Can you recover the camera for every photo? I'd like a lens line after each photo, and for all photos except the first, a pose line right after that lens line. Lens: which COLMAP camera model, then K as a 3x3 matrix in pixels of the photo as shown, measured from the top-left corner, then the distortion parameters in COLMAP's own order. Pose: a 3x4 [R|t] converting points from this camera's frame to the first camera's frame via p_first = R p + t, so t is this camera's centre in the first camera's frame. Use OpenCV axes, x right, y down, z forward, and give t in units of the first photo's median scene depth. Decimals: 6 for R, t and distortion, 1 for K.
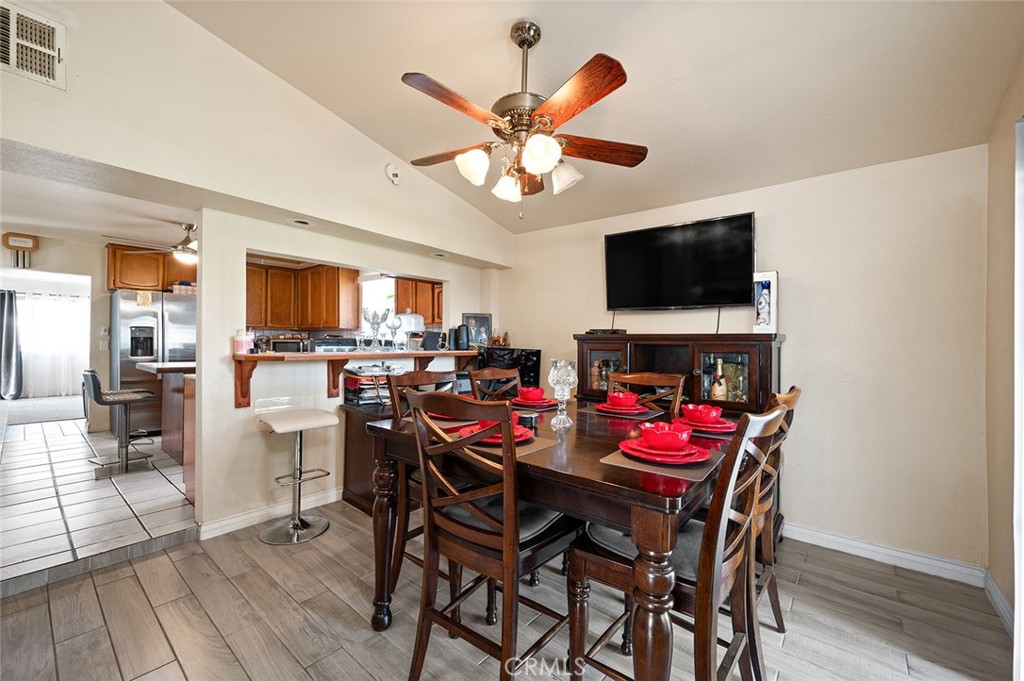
lens RADIAL K [[410.9, 0, 507.0], [0, 410.9, 337.3], [0, 0, 1]] dist [-0.000458, 0.000038]
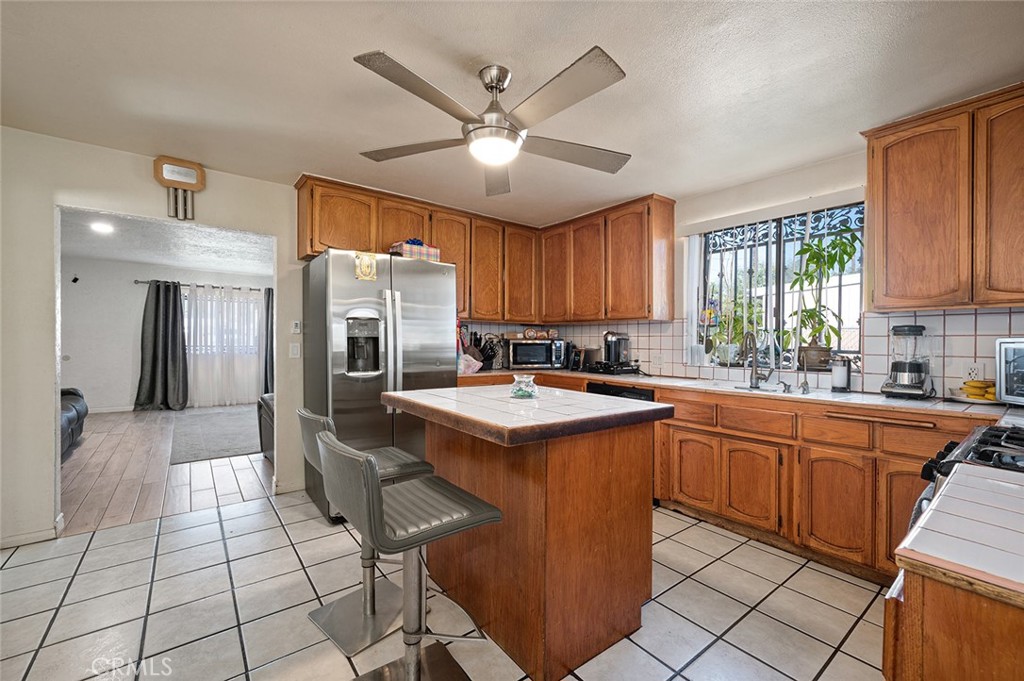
lens RADIAL K [[422.1, 0, 512.0], [0, 422.1, 340.5], [0, 0, 1]] dist [0.001257, 0.000369]
pose [[0.977031, -0.000242, -0.213099, -0.607909], [0.003021, 0.999915, 0.012716, -0.001775], [0.213078, -0.013068, 0.976948, 0.521172]]
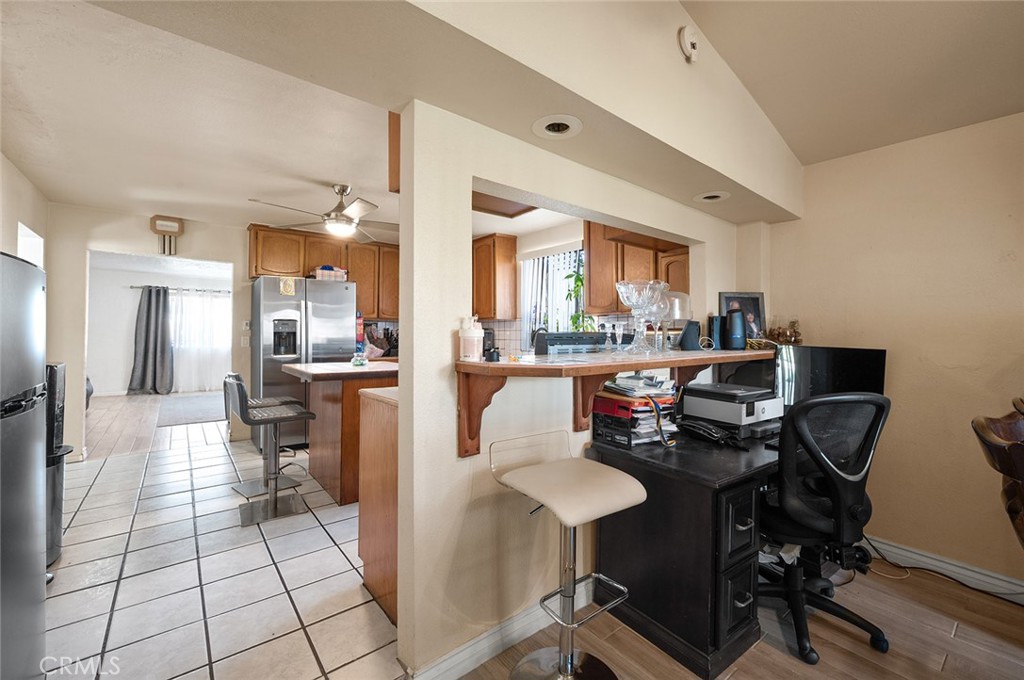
lens RADIAL K [[423.2, 0, 511.9], [0, 423.2, 322.5], [0, 0, 1]] dist [-0.001445, -0.000331]
pose [[0.979836, -0.010304, -0.199538, -0.276340], [0.006998, 0.999826, -0.017266, -0.001229], [0.199681, 0.015521, 0.979738, 0.259397]]
